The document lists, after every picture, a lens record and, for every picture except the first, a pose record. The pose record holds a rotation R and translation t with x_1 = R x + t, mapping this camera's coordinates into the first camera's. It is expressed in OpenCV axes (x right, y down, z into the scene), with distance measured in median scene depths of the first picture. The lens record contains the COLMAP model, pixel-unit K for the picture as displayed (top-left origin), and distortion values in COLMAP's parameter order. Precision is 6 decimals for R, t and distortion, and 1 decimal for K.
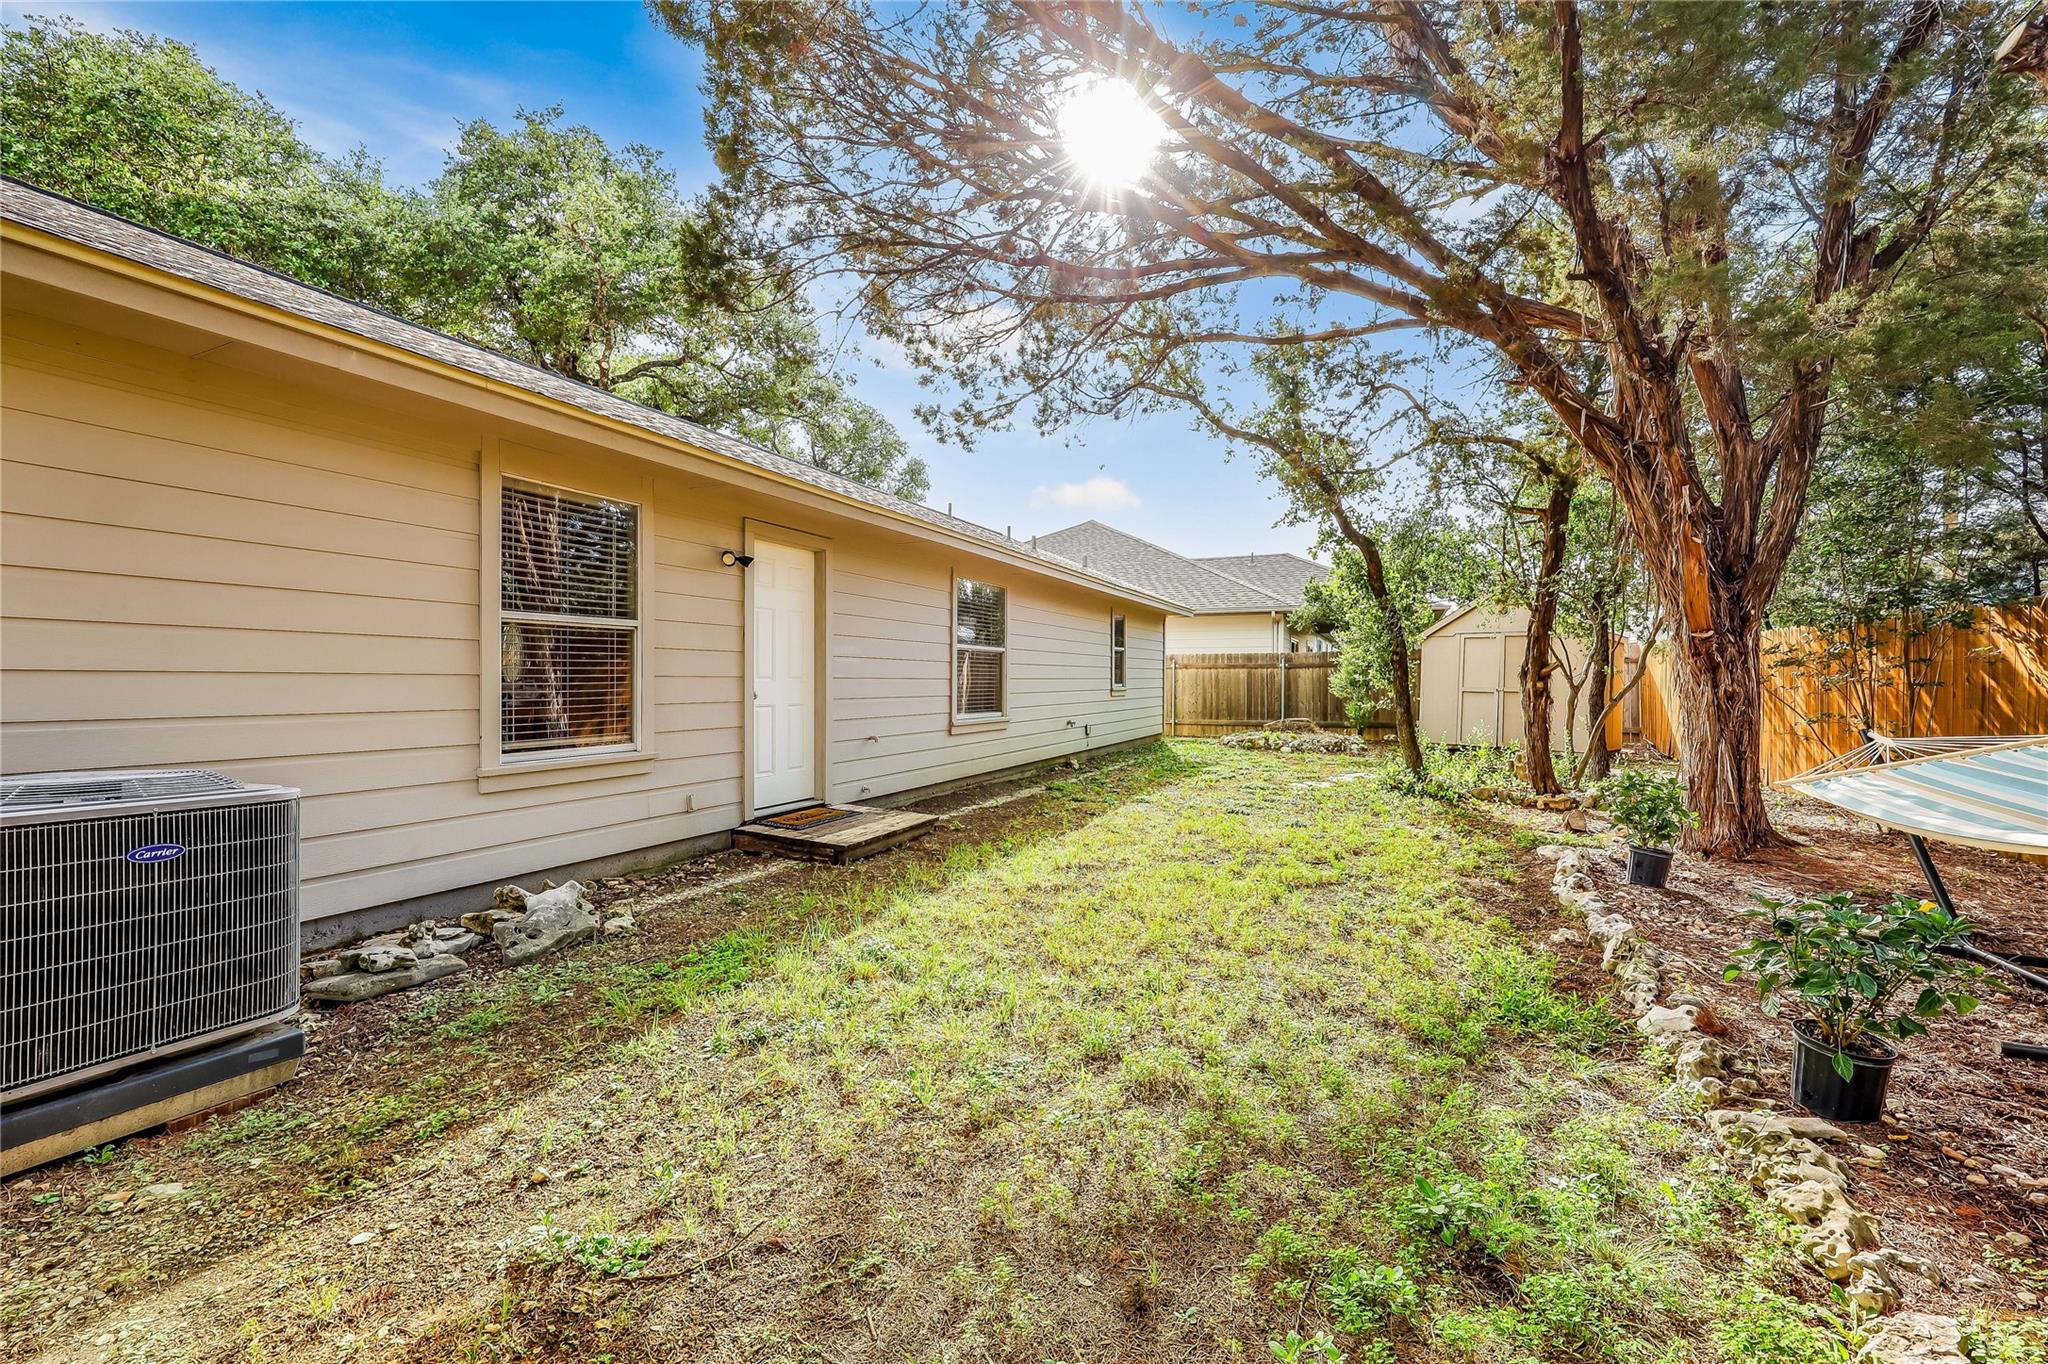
lens RADIAL K [[827.6, 0, 1025.0], [0, 827.6, 692.8], [0, 0, 1]] dist [0.004852, -0.002232]
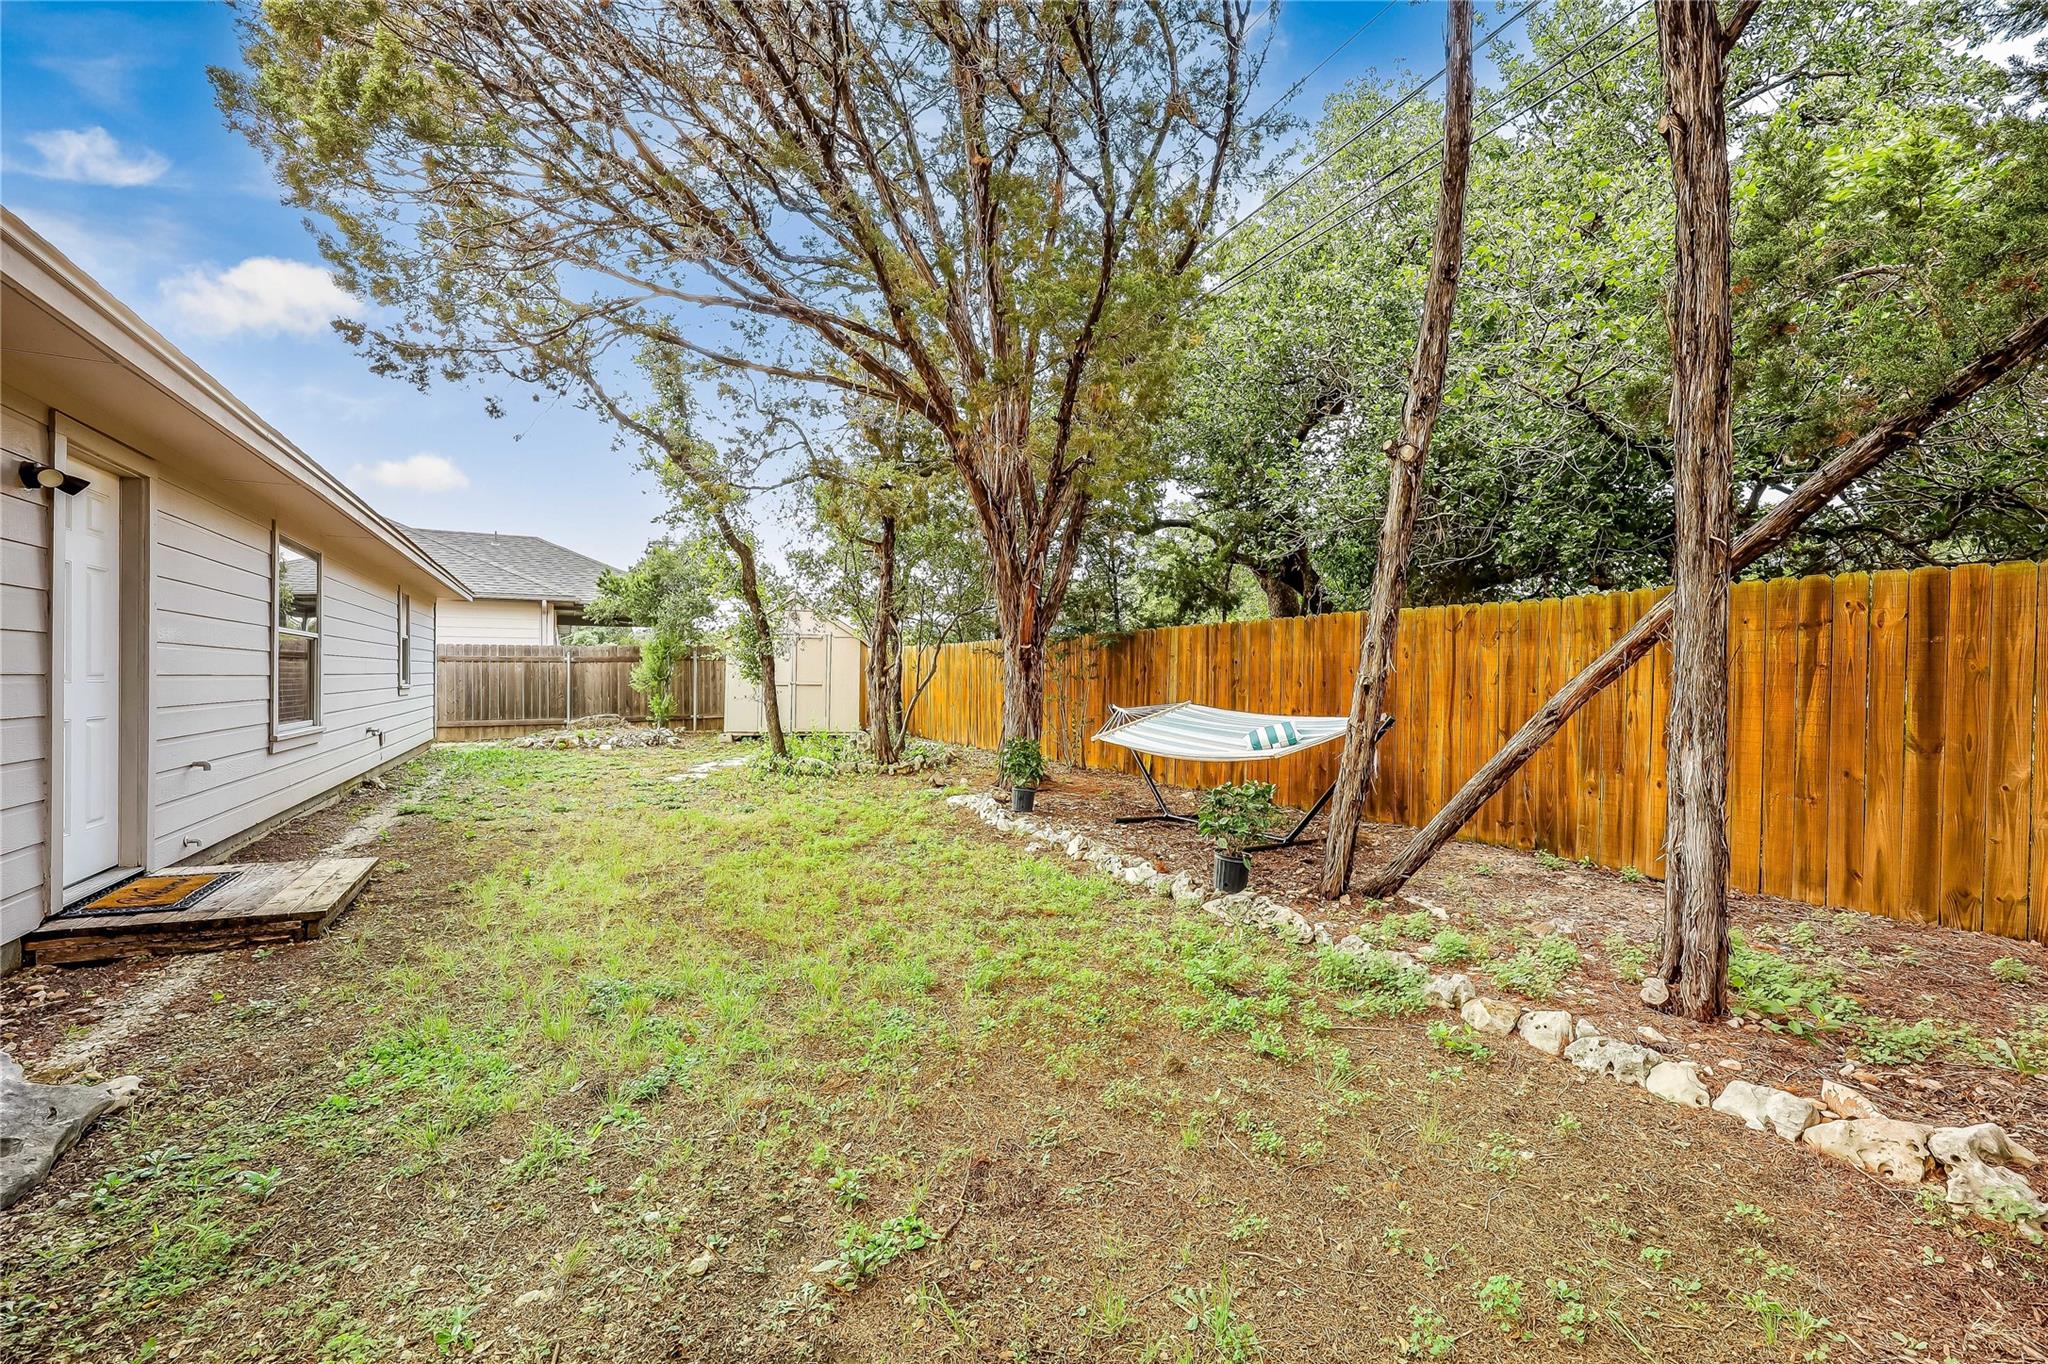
lens RADIAL K [[827.6, 0, 1019.2], [0, 827.6, 678.7], [0, 0, 1]] dist [0.004852, -0.002232]
pose [[0.599676, -0.005507, 0.800224, -0.243892], [0.012764, 0.999915, -0.002684, -0.003427], [-0.800141, 0.011823, 0.599695, 0.048373]]
